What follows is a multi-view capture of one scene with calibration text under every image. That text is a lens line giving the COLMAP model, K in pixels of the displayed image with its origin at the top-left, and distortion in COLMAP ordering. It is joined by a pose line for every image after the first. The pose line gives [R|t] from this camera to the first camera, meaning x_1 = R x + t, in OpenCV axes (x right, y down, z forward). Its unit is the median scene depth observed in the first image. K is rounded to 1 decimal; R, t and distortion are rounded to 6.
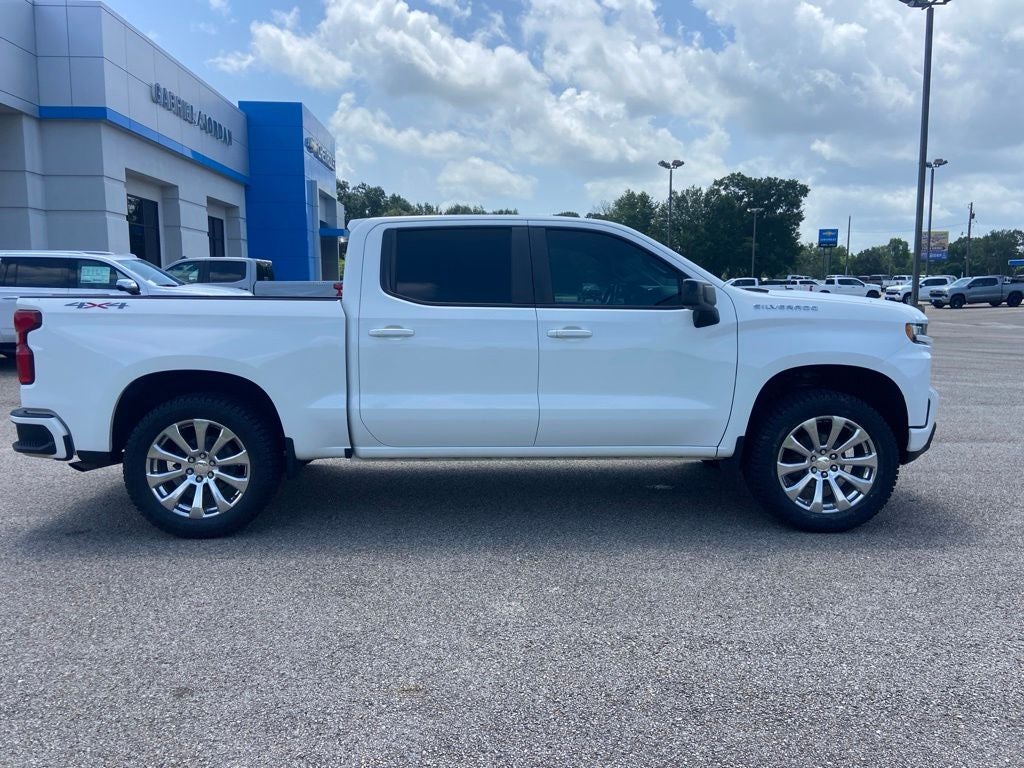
lens RADIAL K [[760.1, 0, 518.7], [0, 760.1, 381.5], [0, 0, 1]] dist [0.036222, -0.007162]
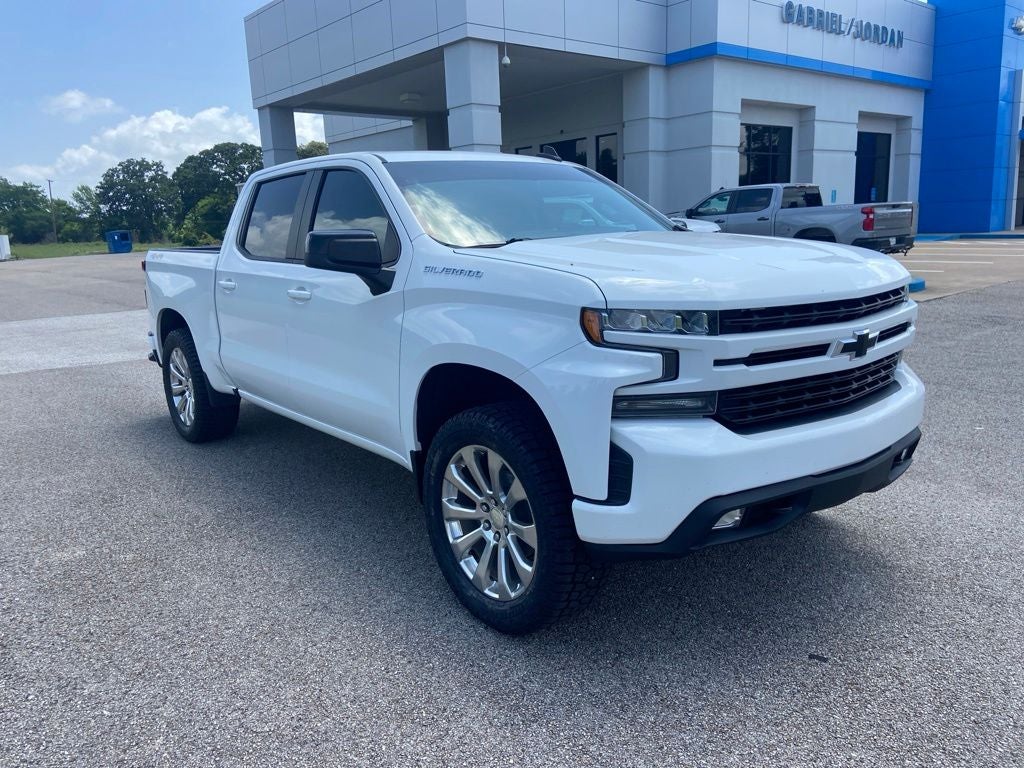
lens RADIAL K [[768.2, 0, 509.5], [0, 768.2, 380.8], [0, 0, 1]] dist [0.101636, -0.114247]
pose [[0.611569, 0.135696, -0.779467, 0.175013], [-0.062242, 0.990381, 0.123579, -0.017167], [0.788739, -0.027061, 0.614133, 0.121316]]
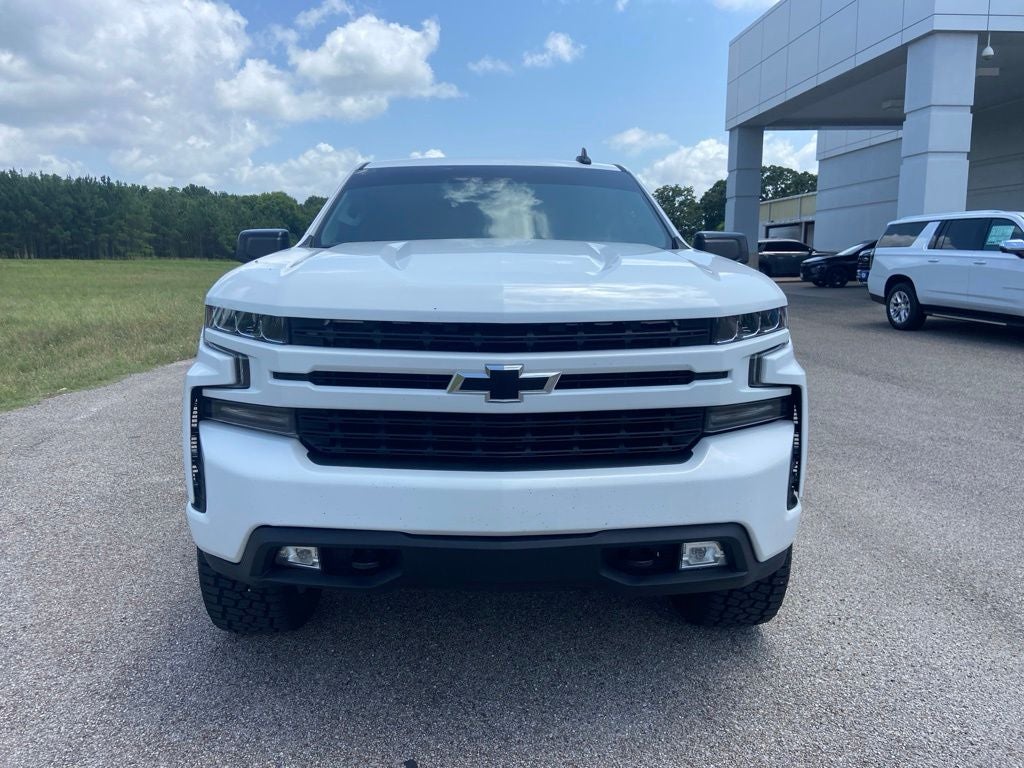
lens RADIAL K [[768.2, 0, 508.2], [0, 768.2, 381.2], [0, 0, 1]] dist [0.101636, -0.114247]
pose [[0.021667, 0.159304, -0.986992, 0.201753], [-0.118743, 0.980646, 0.155673, -0.025201], [0.992689, 0.113825, 0.040164, 0.227522]]
